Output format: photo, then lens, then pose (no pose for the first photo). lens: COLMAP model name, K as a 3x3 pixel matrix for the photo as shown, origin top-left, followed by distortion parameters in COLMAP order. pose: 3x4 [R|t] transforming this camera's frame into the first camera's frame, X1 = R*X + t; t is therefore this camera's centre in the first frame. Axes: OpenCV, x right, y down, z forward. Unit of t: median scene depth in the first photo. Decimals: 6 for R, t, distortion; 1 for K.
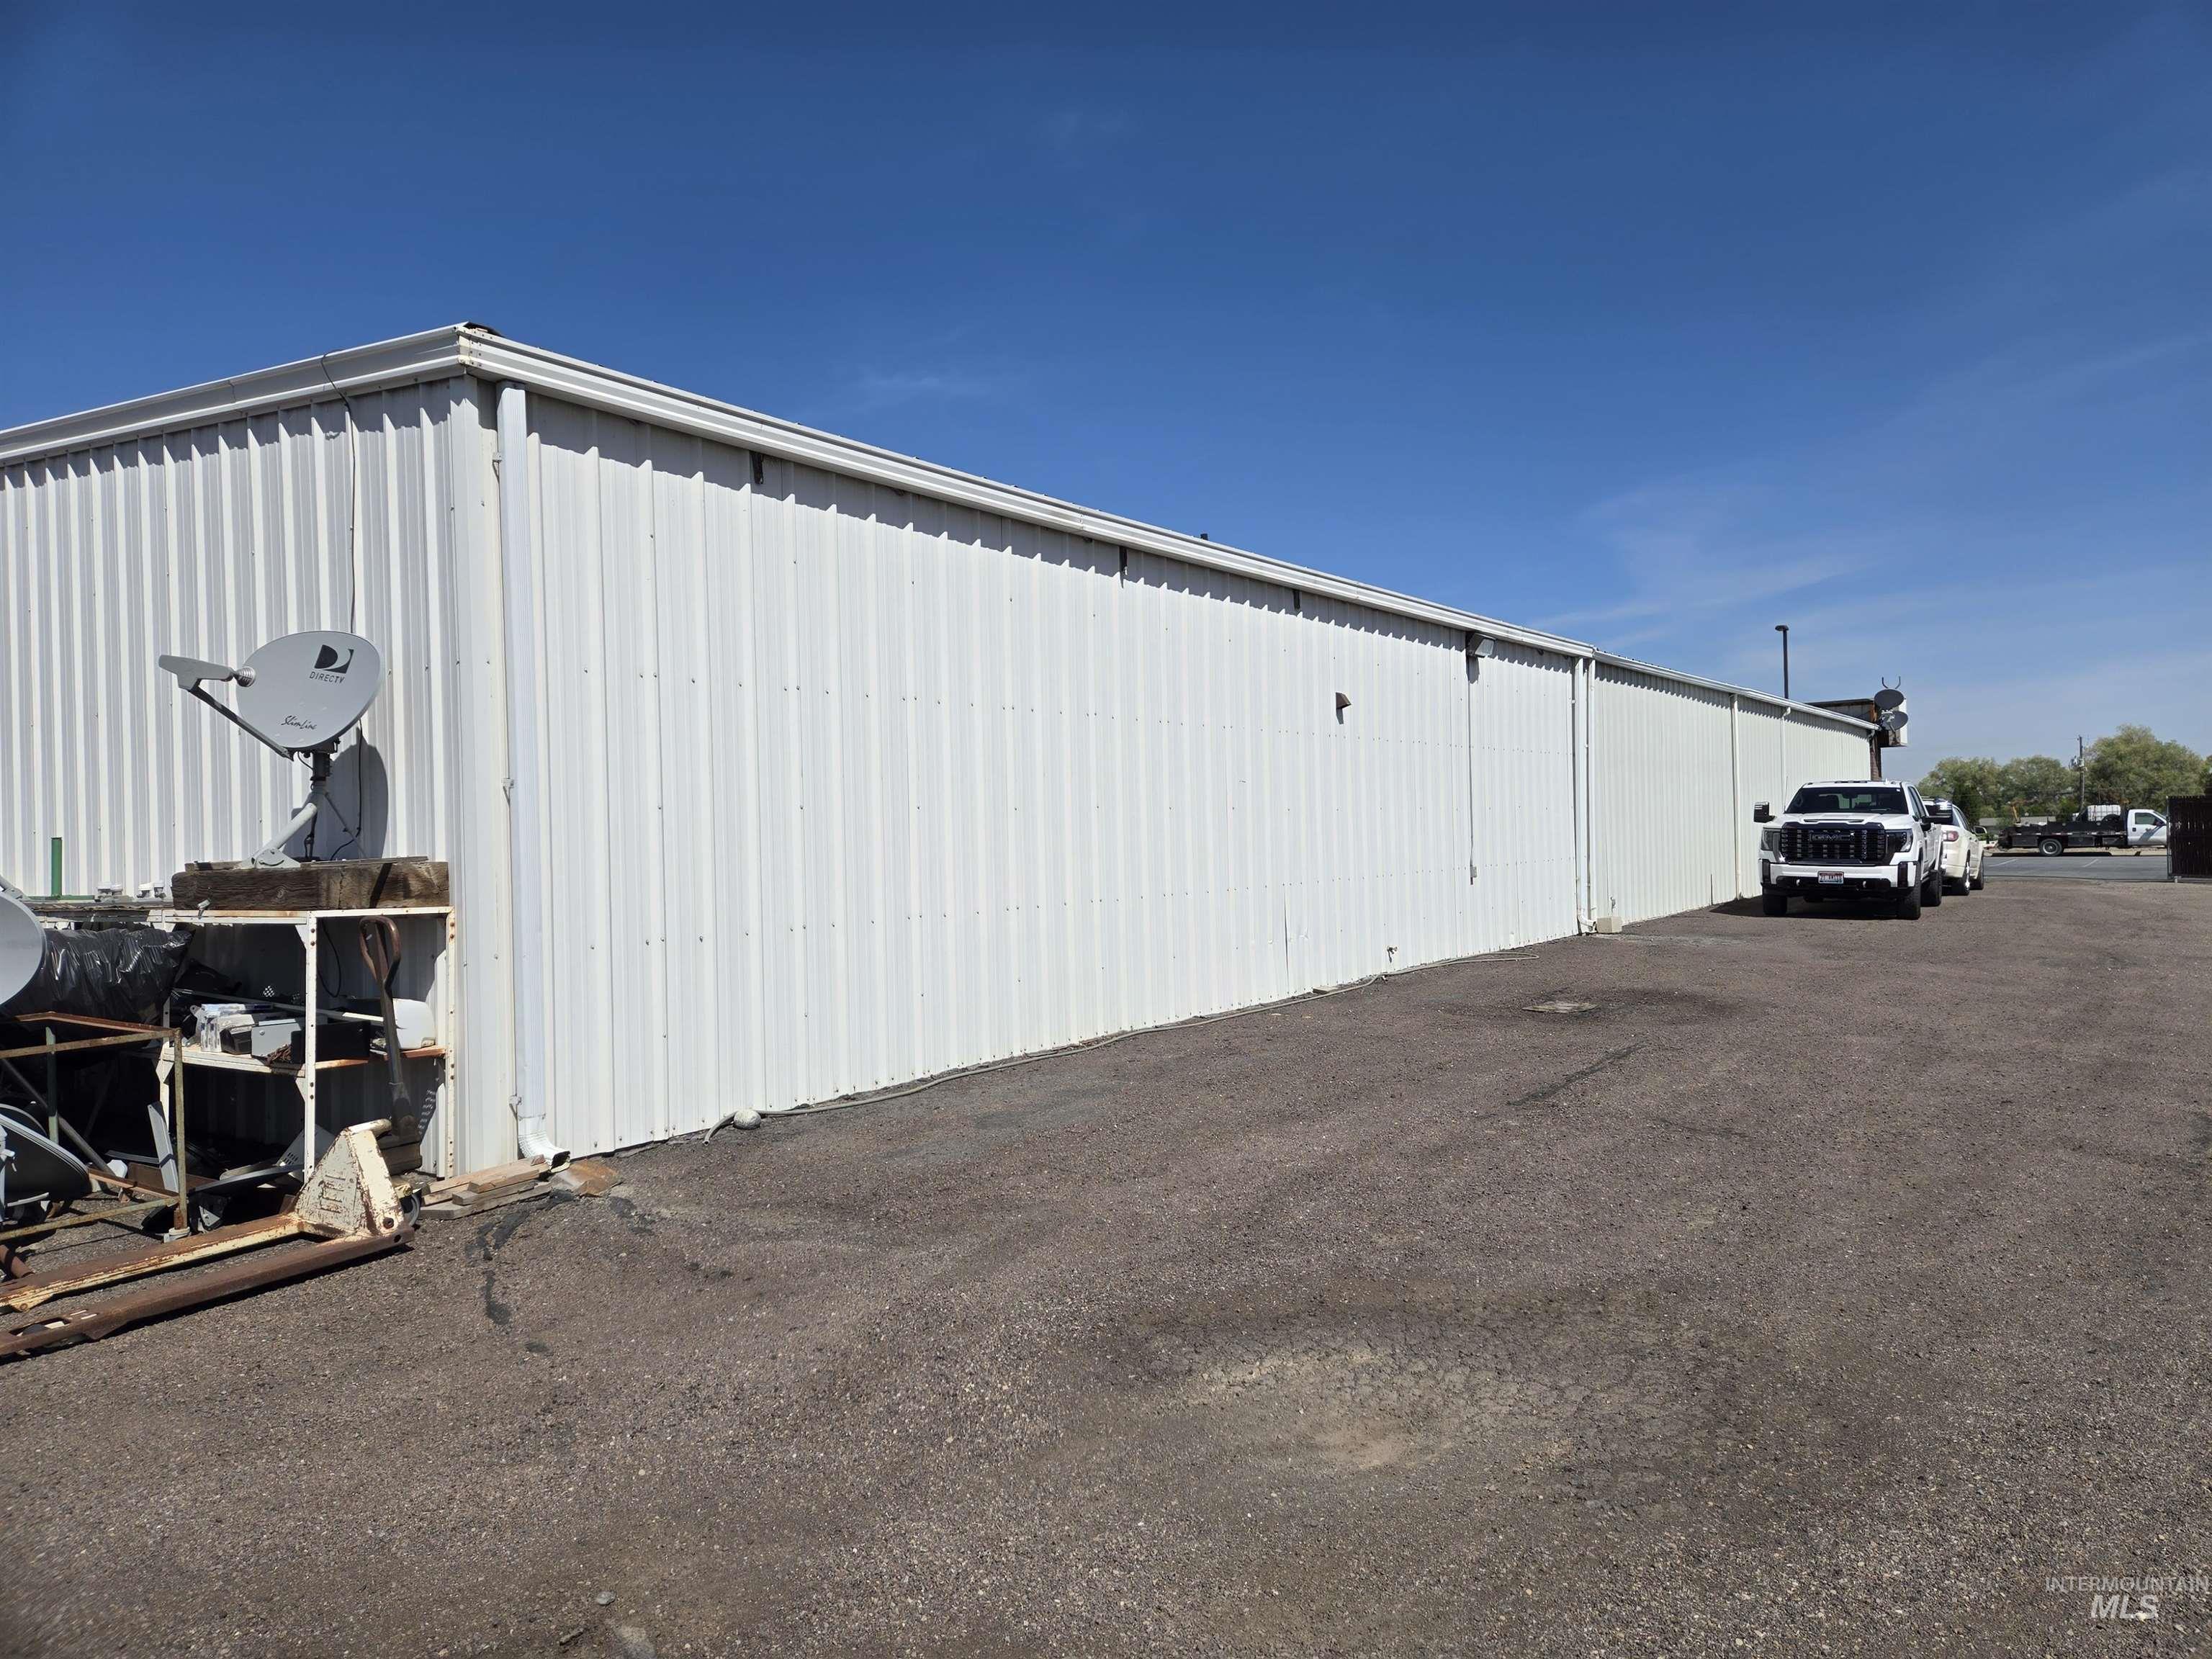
lens RADIAL K [[1486.7, 0, 1116.6], [0, 1486.7, 832.9], [0, 0, 1]] dist [0.057540, -0.031361]
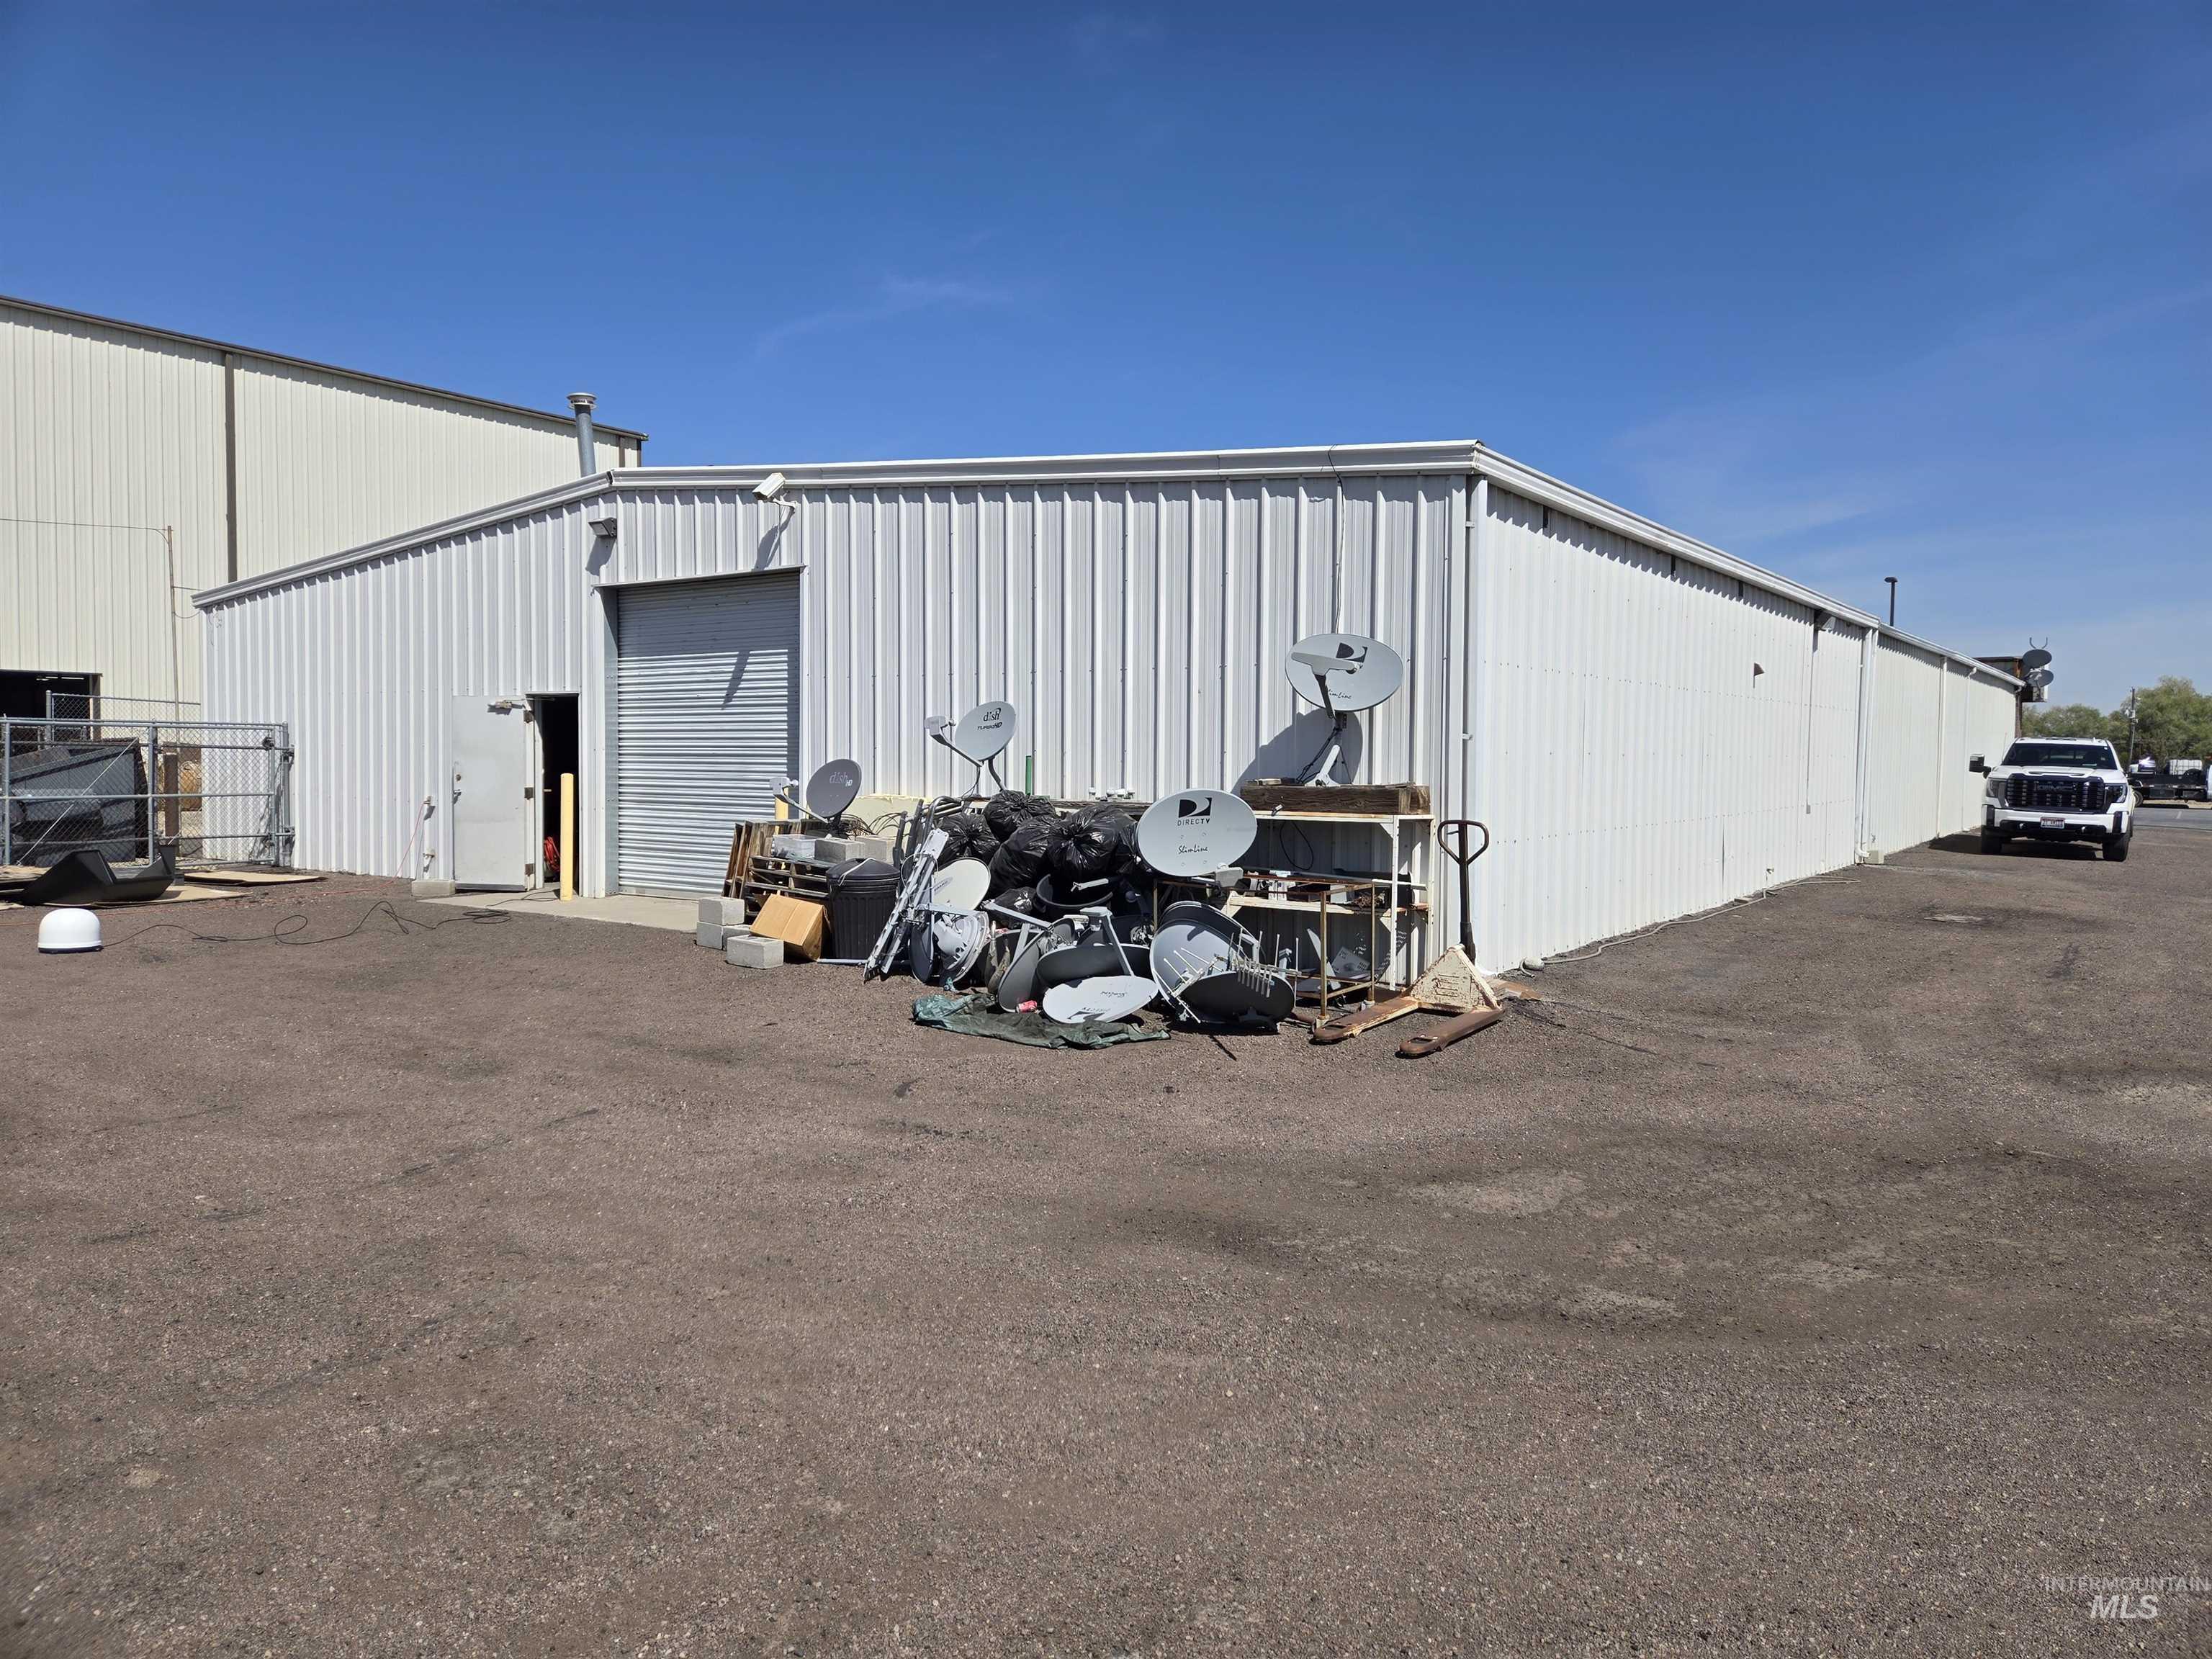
lens RADIAL K [[1486.7, 0, 1085.5], [0, 1486.7, 817.9], [0, 0, 1]] dist [0.057540, -0.031361]
pose [[0.999167, 0.035688, -0.019768, -0.243921], [-0.034736, 0.998310, 0.046595, -0.002378], [0.021397, -0.045870, 0.998718, -0.176202]]
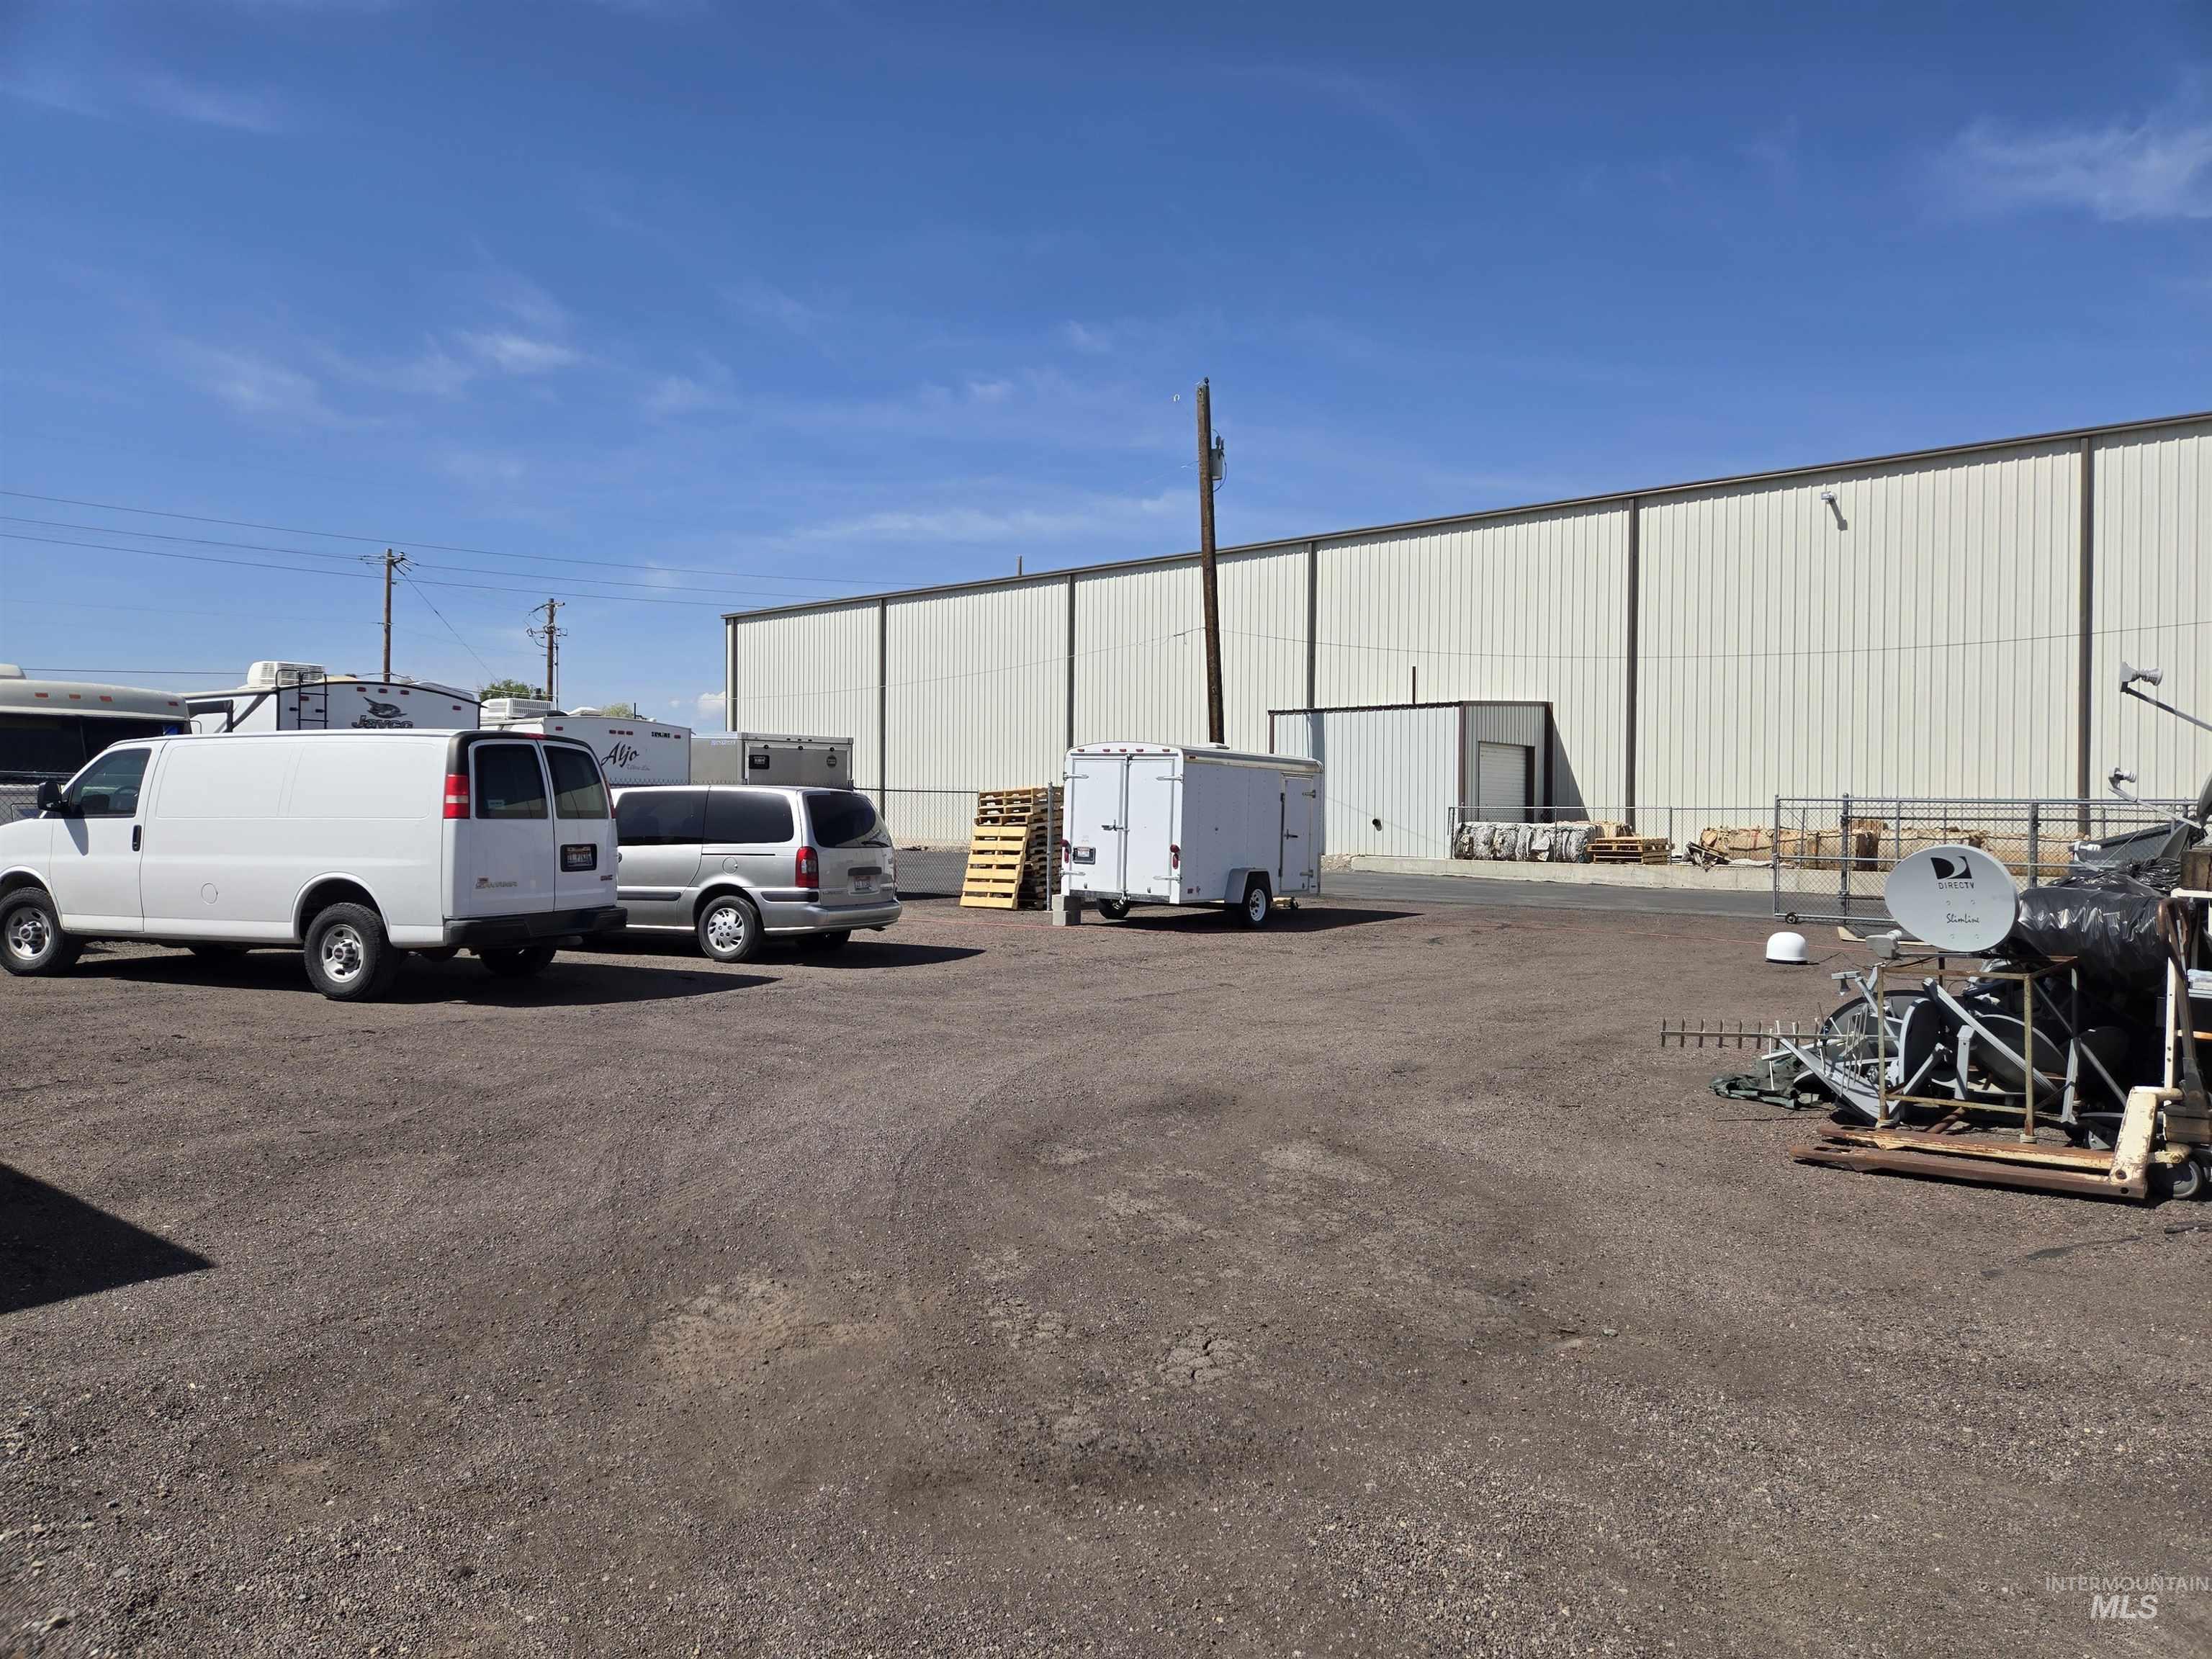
lens RADIAL K [[1486.7, 0, 1101.4], [0, 1486.7, 822.6], [0, 0, 1]] dist [0.057540, -0.031361]
pose [[-0.075552, 0.029930, -0.996693, 0.184072], [-0.009411, 0.999483, 0.030727, -0.006966], [0.997097, 0.011702, -0.075232, 0.093111]]
